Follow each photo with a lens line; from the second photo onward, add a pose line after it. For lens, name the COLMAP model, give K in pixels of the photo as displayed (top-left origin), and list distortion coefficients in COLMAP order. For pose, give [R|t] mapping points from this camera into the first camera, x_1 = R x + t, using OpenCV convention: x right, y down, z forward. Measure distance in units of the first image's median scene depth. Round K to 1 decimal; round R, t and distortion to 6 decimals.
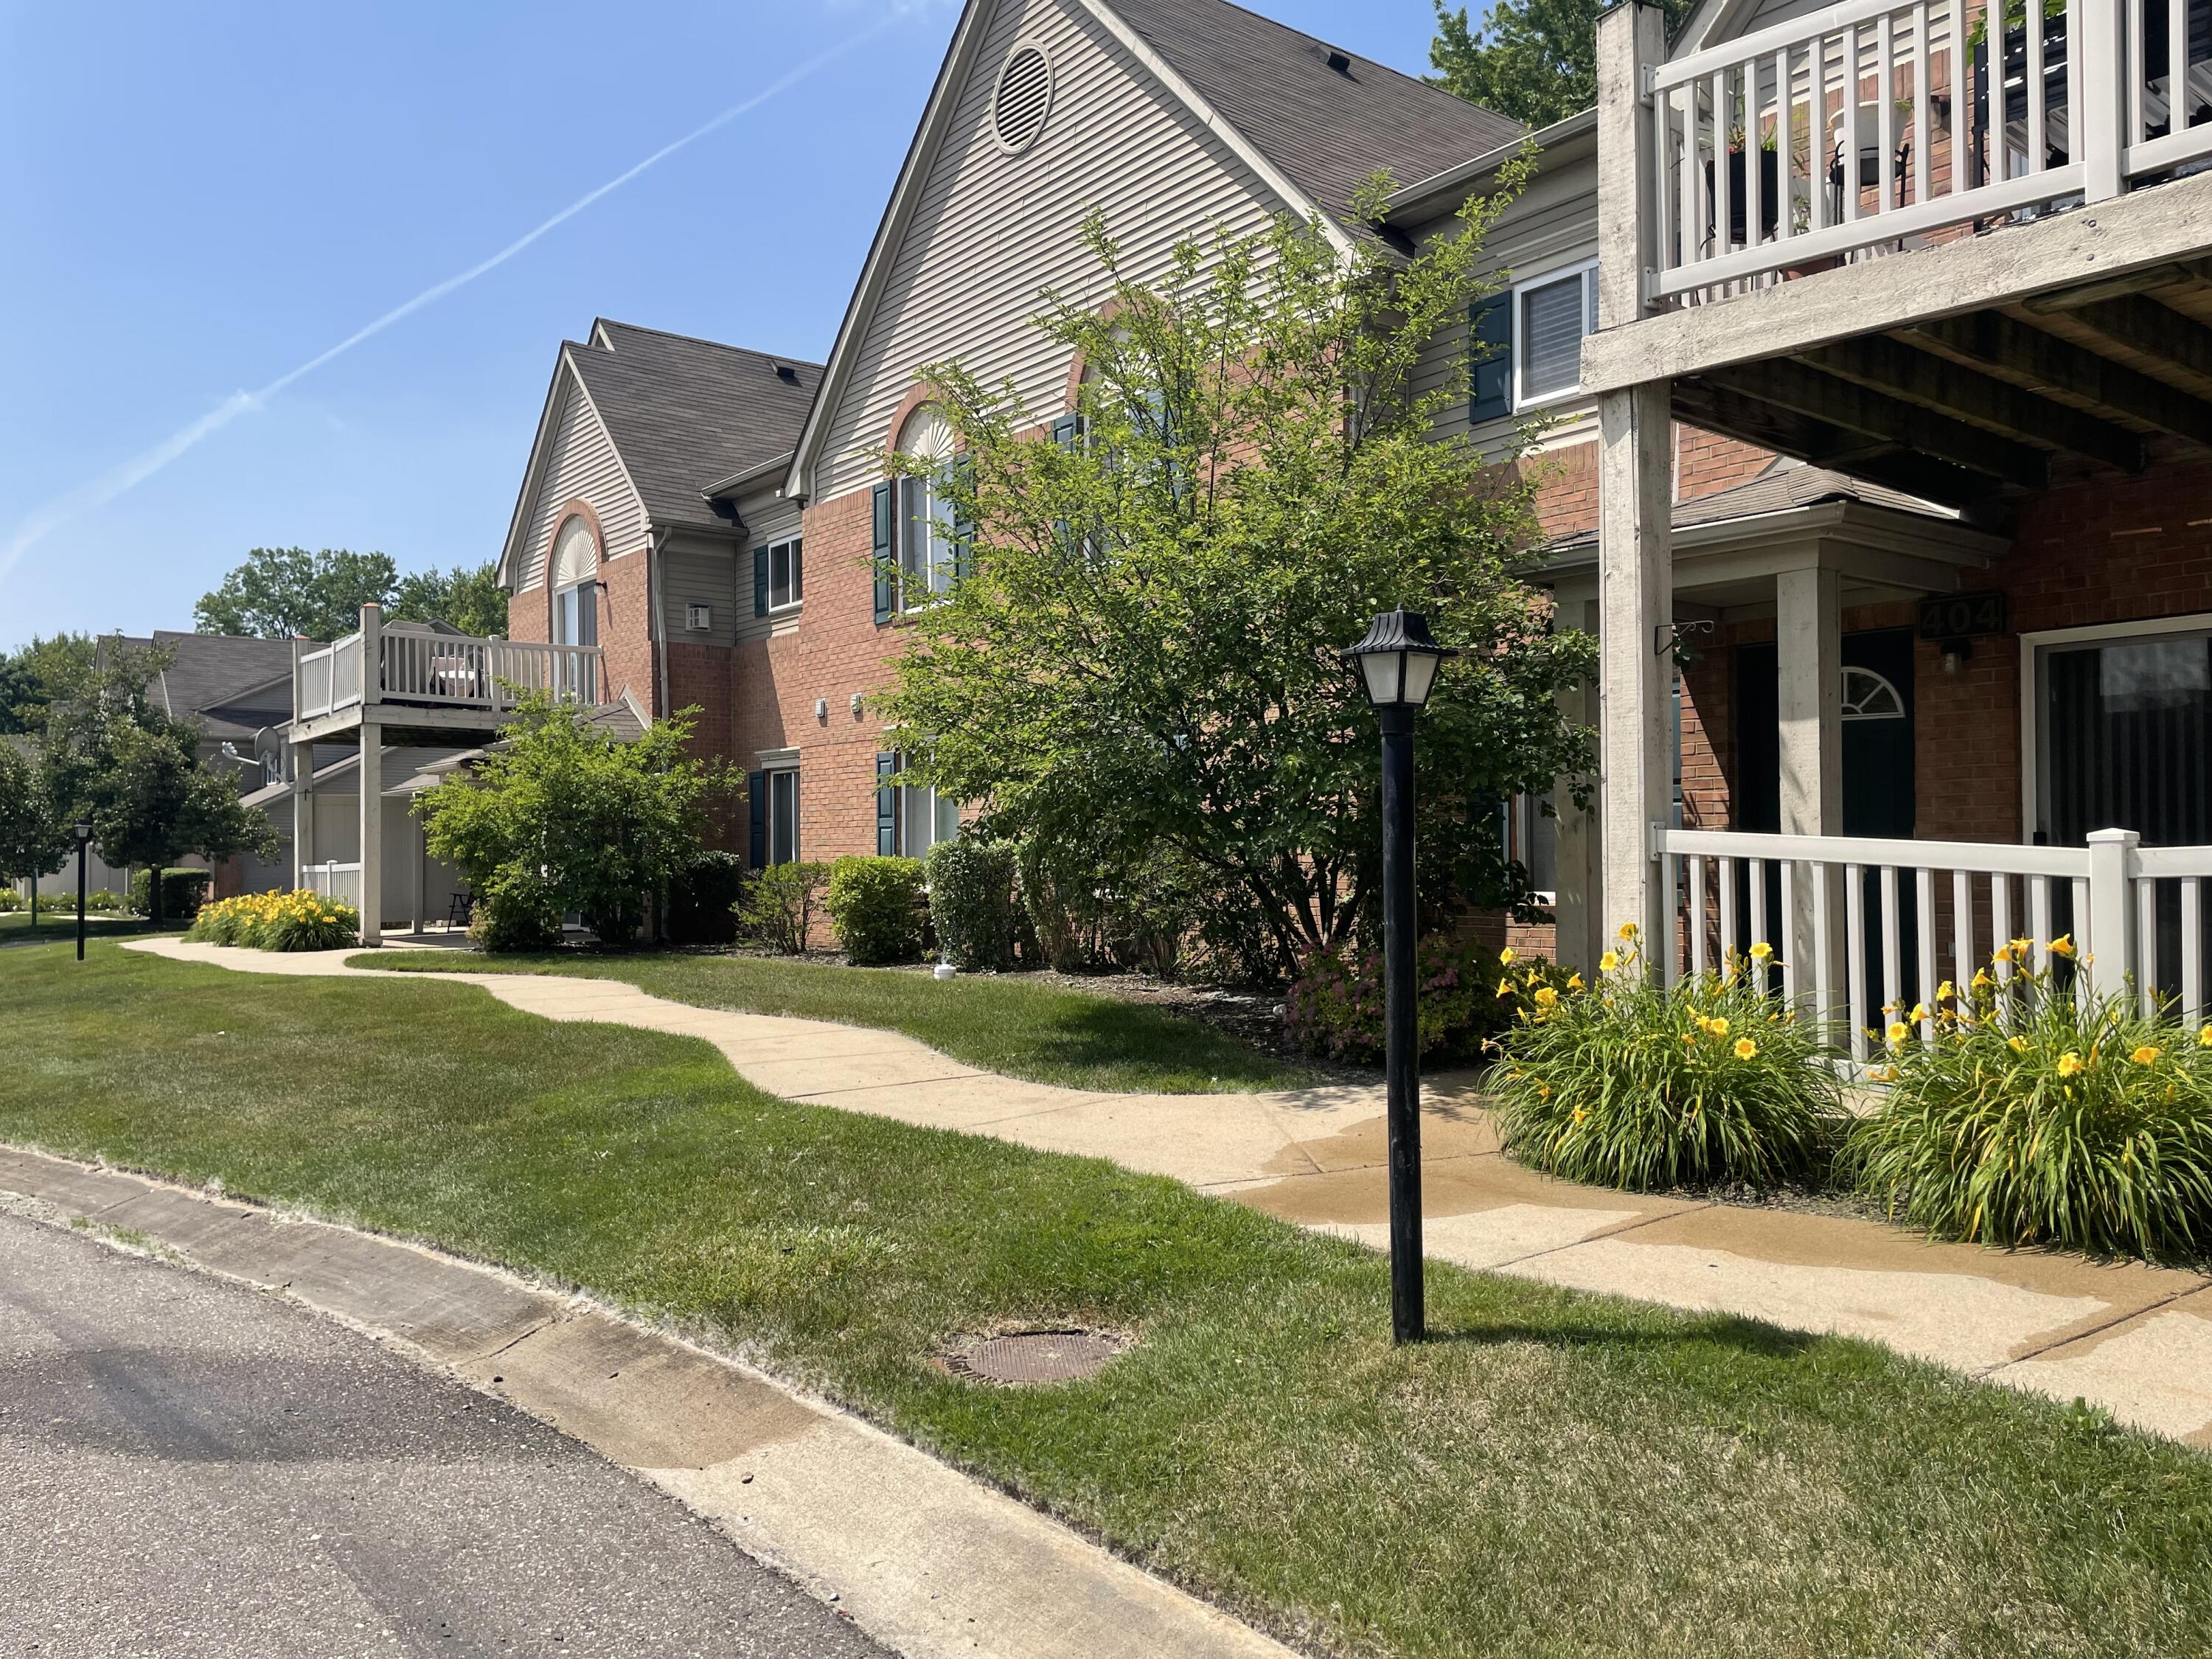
lens RADIAL K [[1764.9, 0, 1106.0], [0, 1764.9, 829.5], [0, 0, 1]] dist [0.112755, -0.146862]
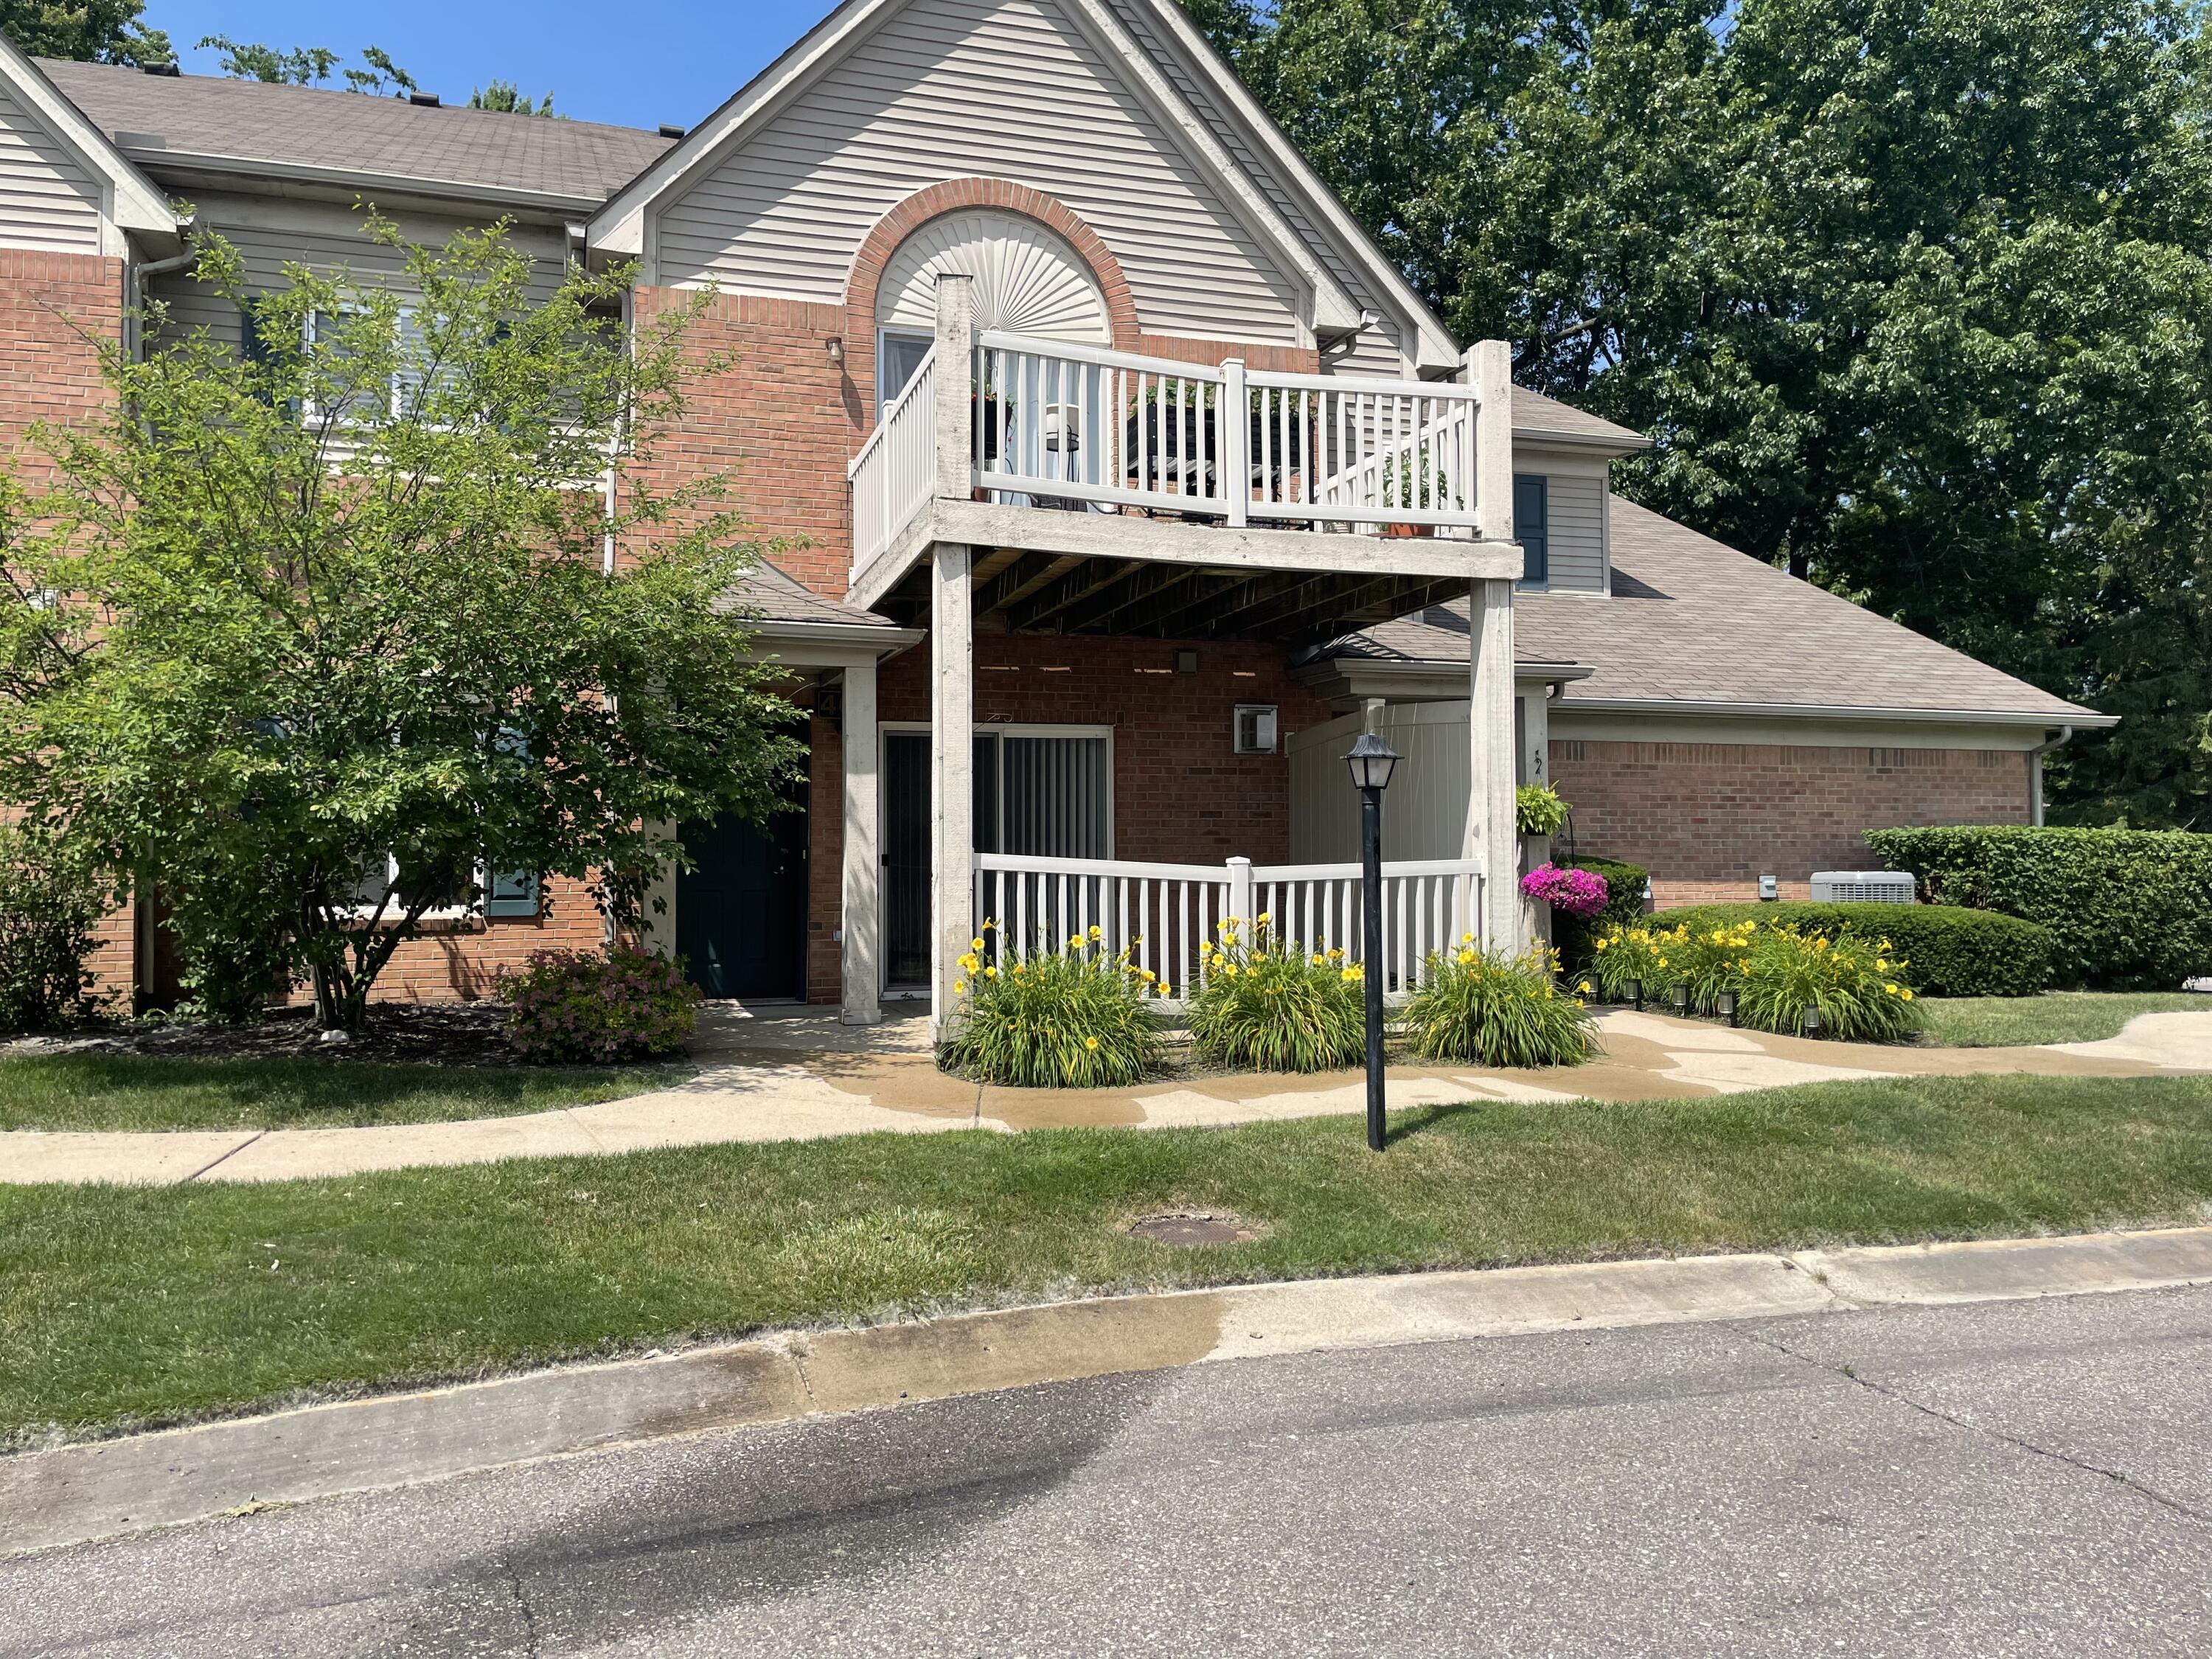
lens RADIAL K [[1764.9, 0, 1106.0], [0, 1764.9, 829.5], [0, 0, 1]] dist [0.112755, -0.146862]
pose [[0.287015, 0.016235, 0.957789, -1.294234], [-0.015874, 0.999800, -0.012190, -0.004977], [-0.957795, -0.011705, 0.287215, 0.606987]]
